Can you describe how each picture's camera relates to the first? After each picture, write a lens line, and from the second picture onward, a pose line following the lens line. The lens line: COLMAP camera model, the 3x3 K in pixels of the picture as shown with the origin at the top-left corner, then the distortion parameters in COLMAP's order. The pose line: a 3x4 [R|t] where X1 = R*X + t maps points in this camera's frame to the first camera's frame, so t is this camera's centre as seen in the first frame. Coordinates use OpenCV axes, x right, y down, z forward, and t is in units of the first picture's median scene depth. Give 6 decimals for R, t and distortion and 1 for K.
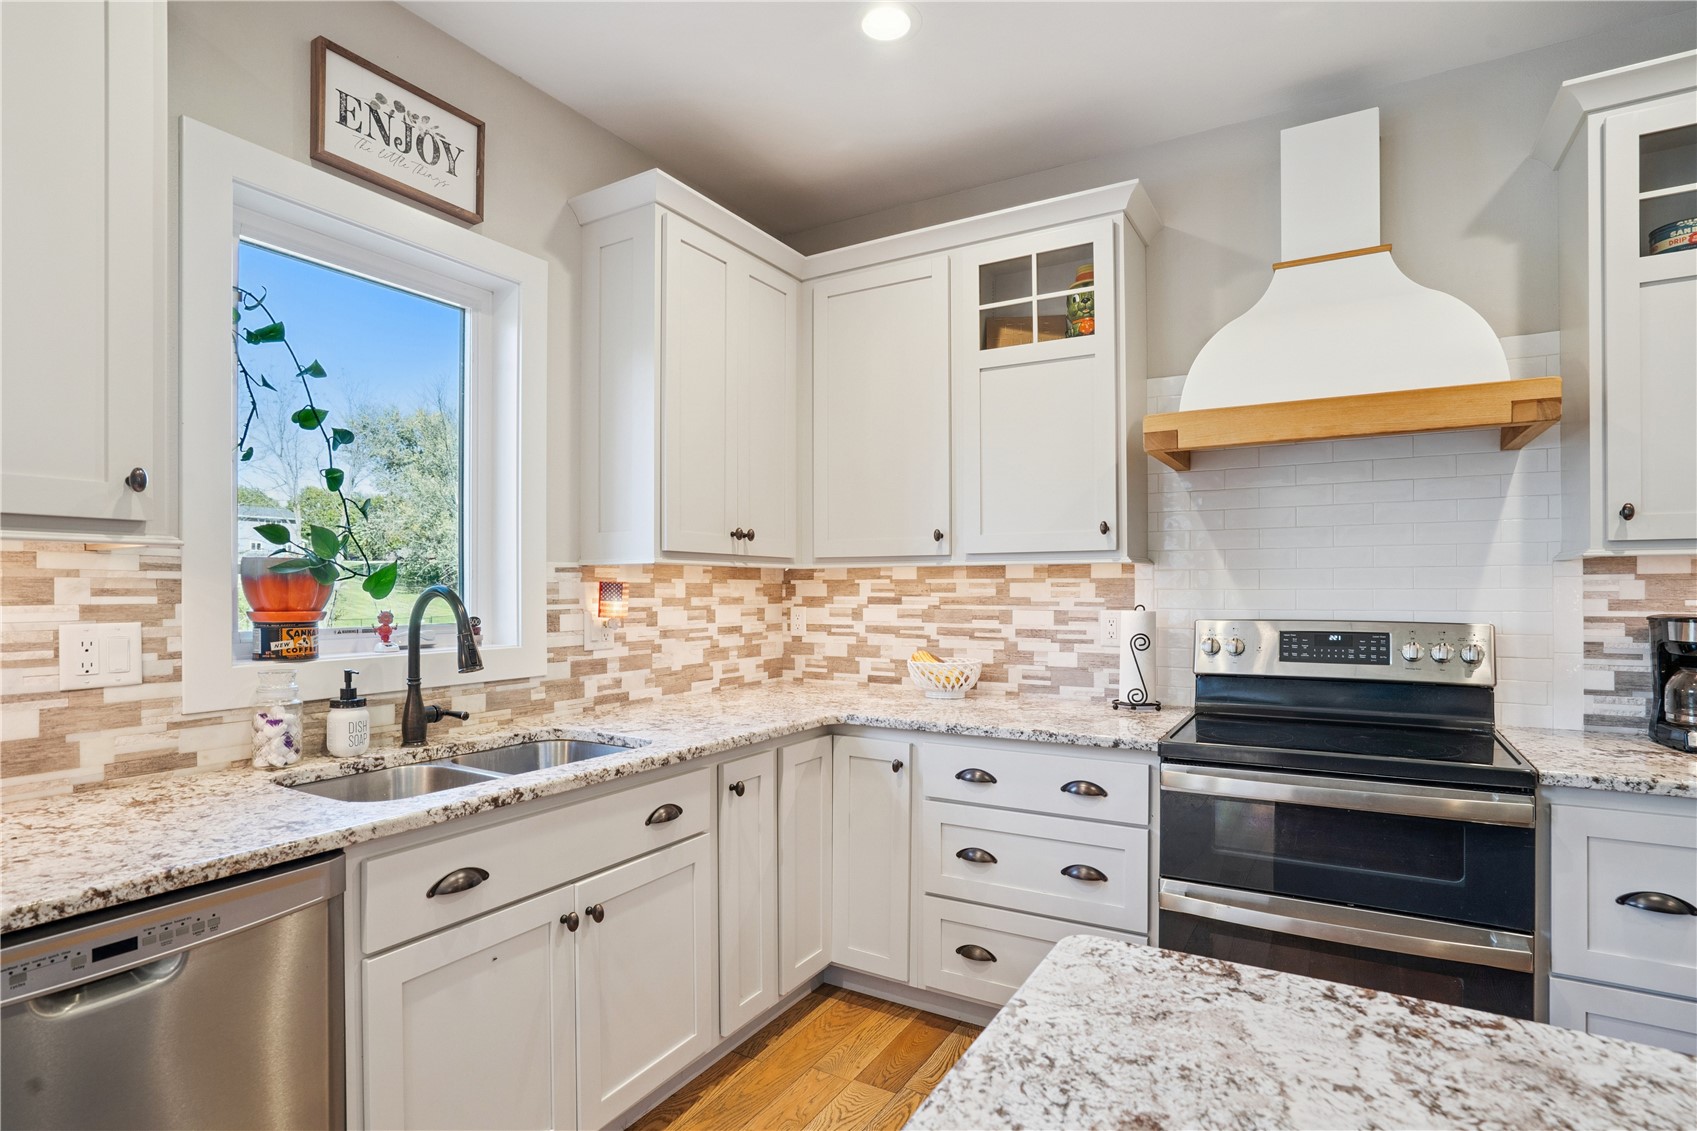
lens RADIAL K [[838.6, 0, 842.7], [0, 838.6, 580.4], [0, 0, 1]] dist [-0.015254, 0.001233]
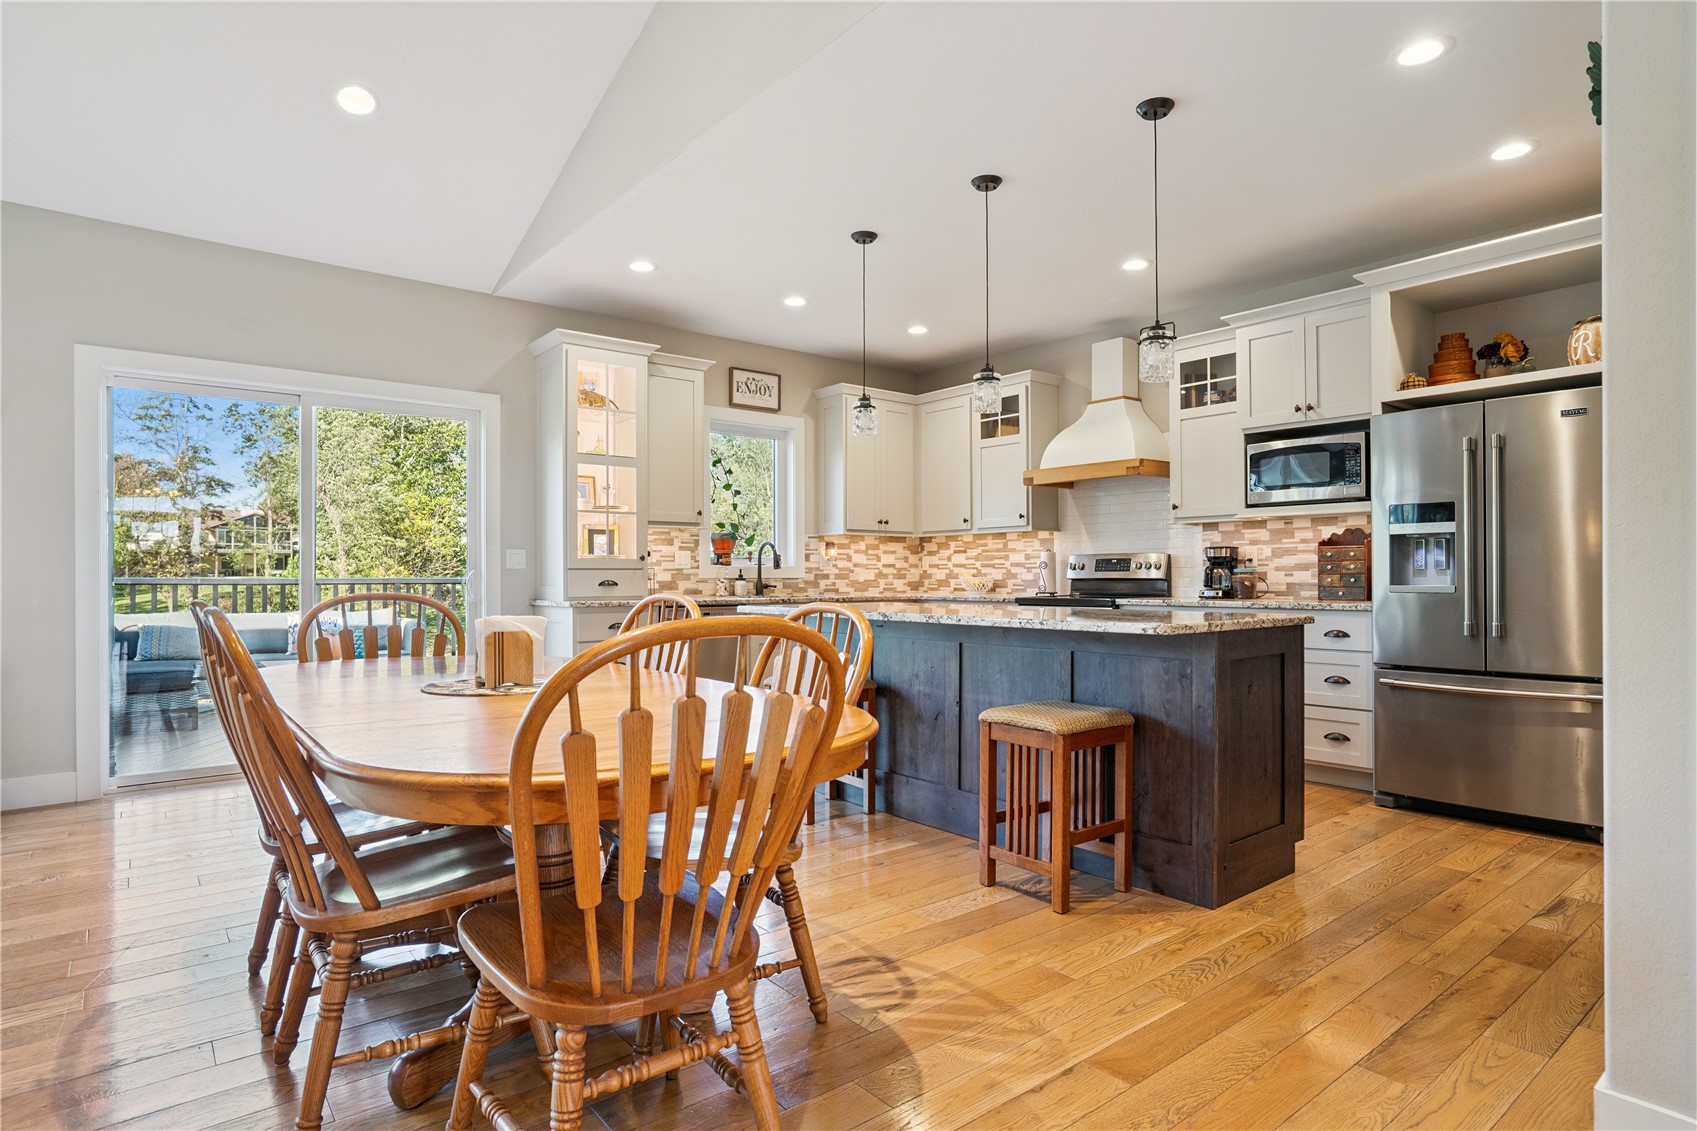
lens RADIAL K [[938.3, 0, 853.5], [0, 938.3, 555.3], [0, 0, 1]] dist [-0.008263, -0.000469]
pose [[0.938794, -0.008708, -0.344369, 0.761282], [0.004330, 0.999900, -0.013479, 0.079932], [0.344452, 0.011162, 0.938737, -1.617024]]
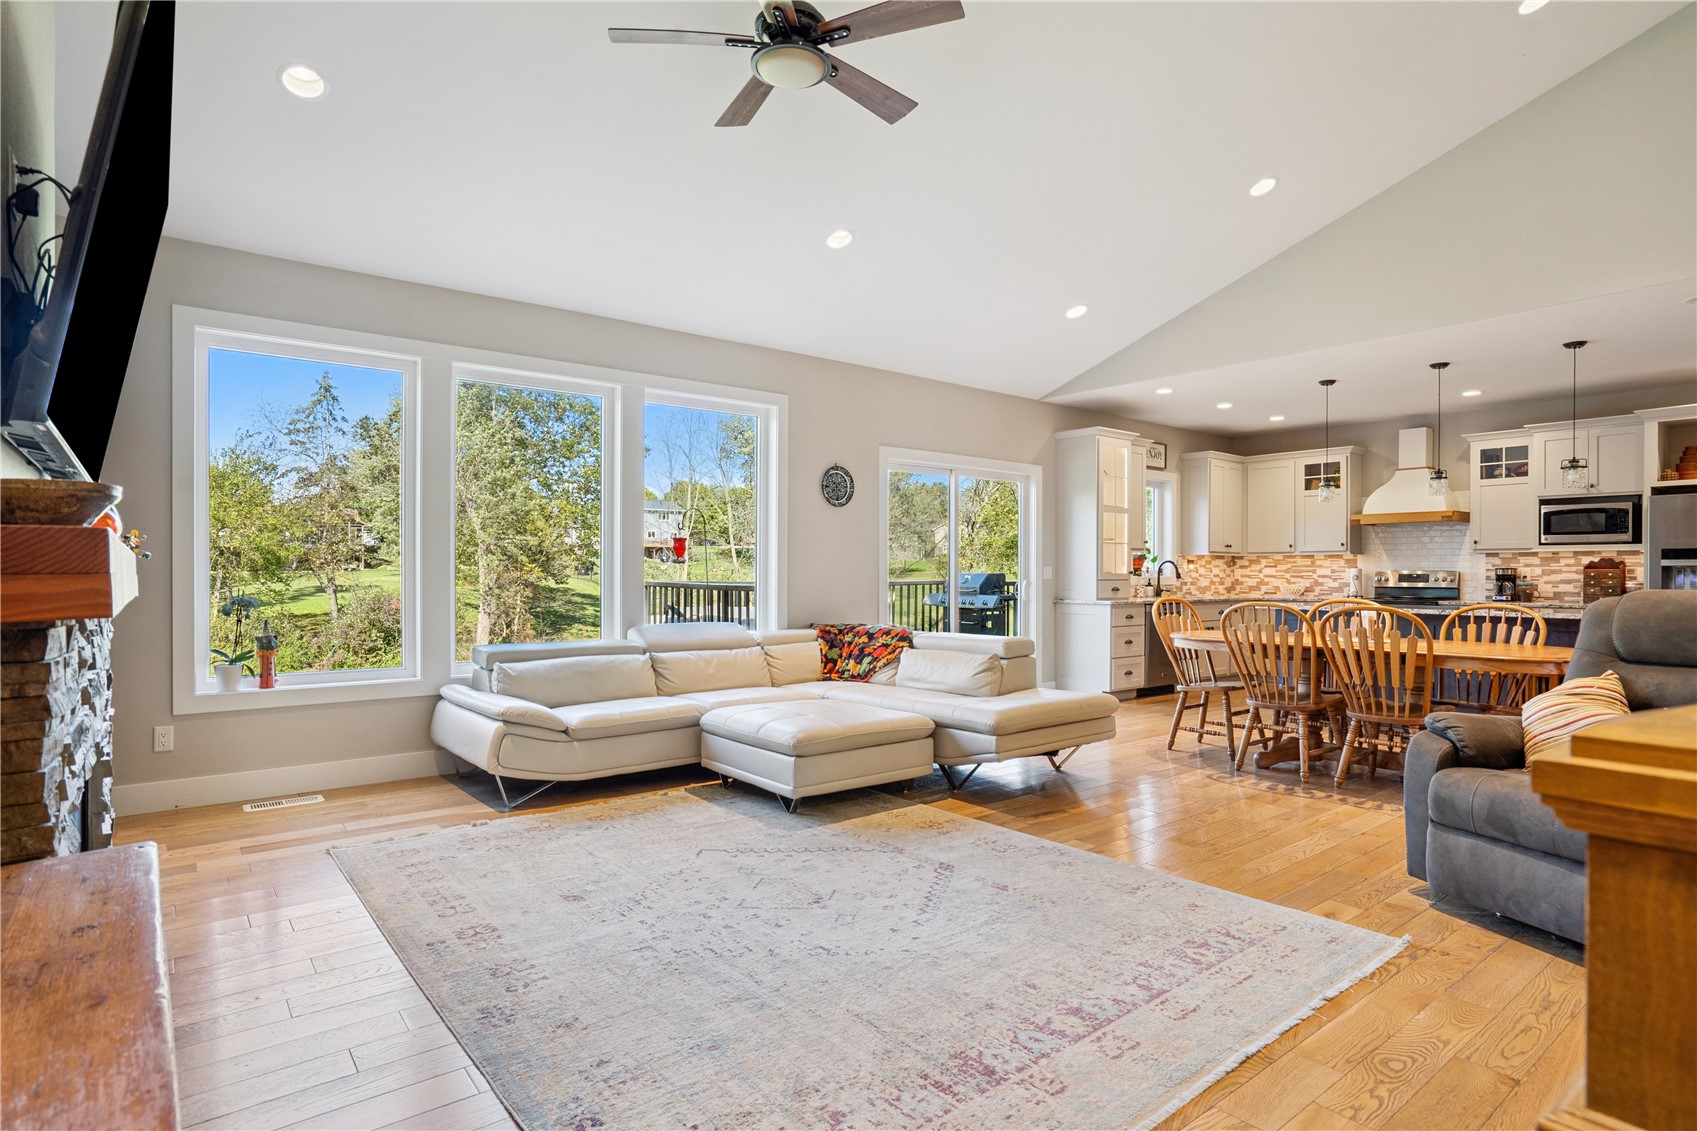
lens RADIAL K [[916.7, 0, 857.9], [0, 916.7, 569.3], [0, 0, 1]] dist [0.000585, 0.001725]
pose [[0.947218, 0.003546, -0.320570, -0.372038], [-0.001939, 0.999984, 0.005333, 0.024890], [0.320584, -0.004430, 0.947210, -3.228776]]
